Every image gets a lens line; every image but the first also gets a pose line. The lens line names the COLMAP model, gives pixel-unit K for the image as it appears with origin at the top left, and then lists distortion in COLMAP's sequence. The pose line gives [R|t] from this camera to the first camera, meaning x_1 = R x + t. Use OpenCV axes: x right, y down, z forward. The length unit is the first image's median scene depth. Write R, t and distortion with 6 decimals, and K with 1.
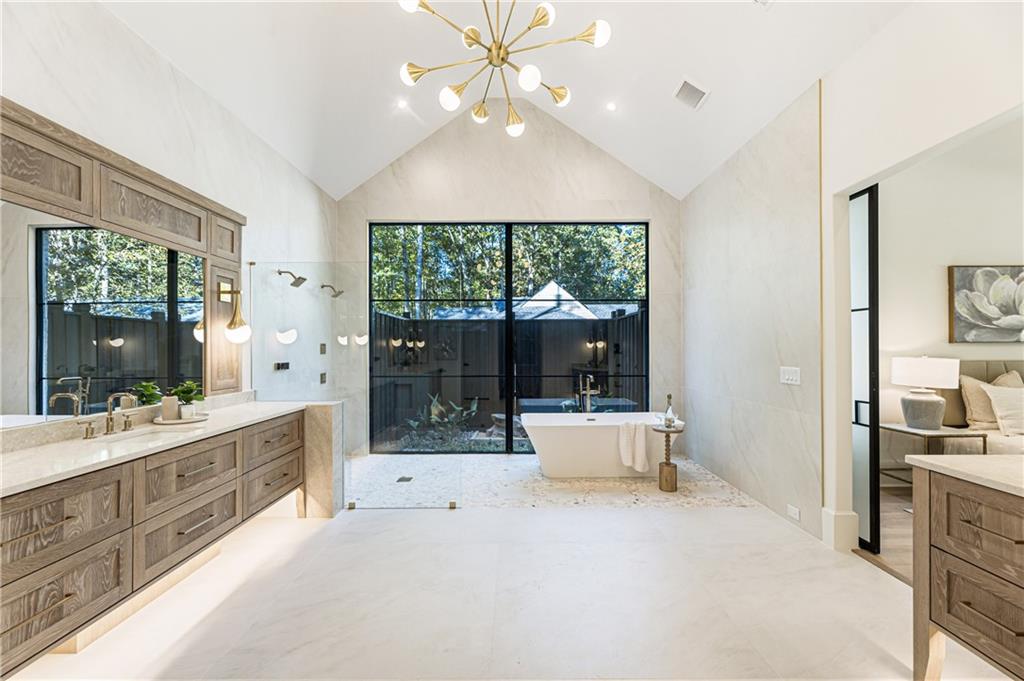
lens RADIAL K [[414.3, 0, 510.2], [0, 414.3, 345.7], [0, 0, 1]] dist [-0.001158, -0.000361]
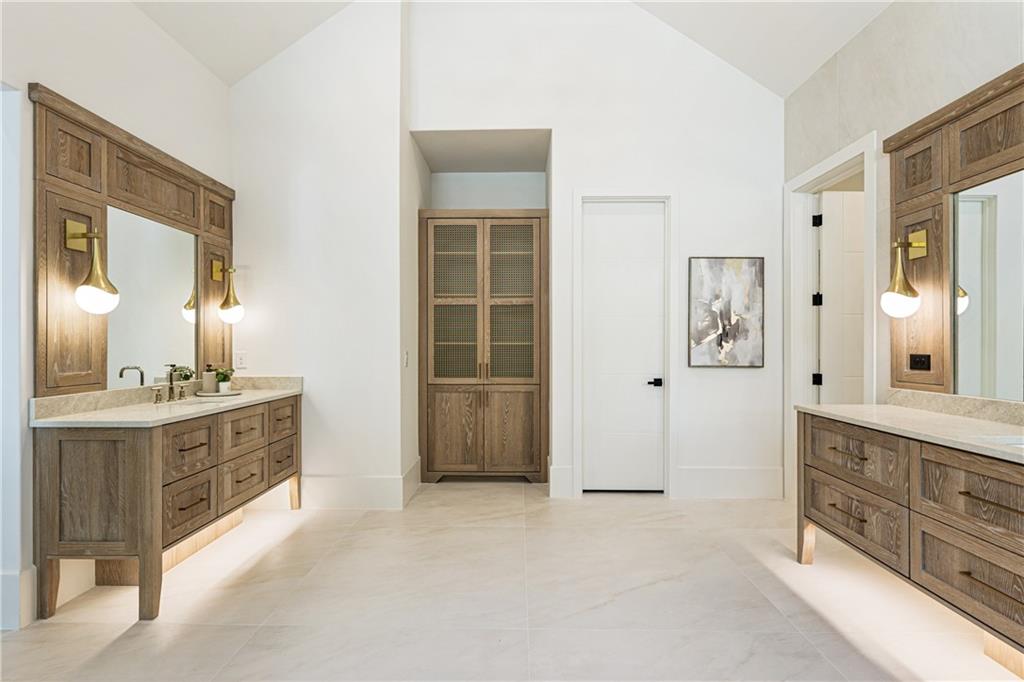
lens RADIAL K [[489.4, 0, 503.5], [0, 489.4, 343.3], [0, 0, 1]] dist [0.000250, -0.000137]
pose [[-0.999524, 0.003576, 0.030637, -0.012686], [0.003245, 0.999936, -0.010855, 0.034392], [-0.030674, -0.010750, -0.999472, 1.052611]]
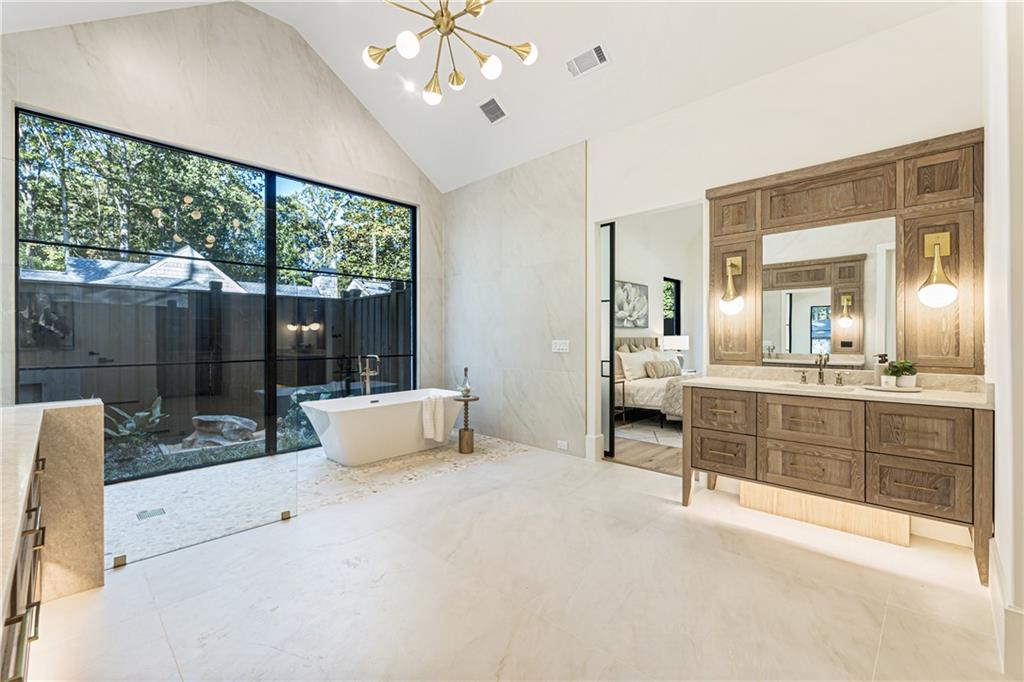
lens RADIAL K [[442.1, 0, 508.0], [0, 442.1, 336.5], [0, 0, 1]] dist [0.000555, 0.000165]
pose [[0.696200, 0.002038, 0.717845, -0.437168], [-0.006260, 0.999975, 0.003232, 0.031132], [-0.717821, -0.006744, 0.696195, 0.090874]]
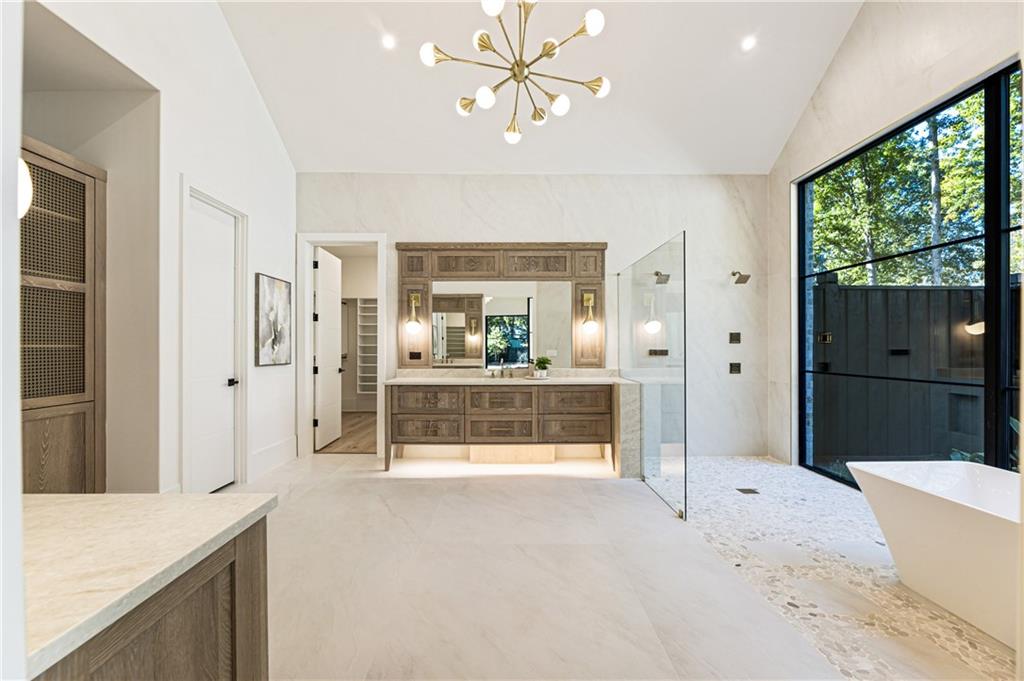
lens RADIAL K [[427.9, 0, 513.2], [0, 427.9, 346.8], [0, 0, 1]] dist [0.000765, 0.000027]
pose [[0.009991, 0.003491, -0.999944, 0.723127], [0.008264, 0.999959, 0.003574, 0.026790], [0.999916, -0.008300, 0.009962, 0.613147]]
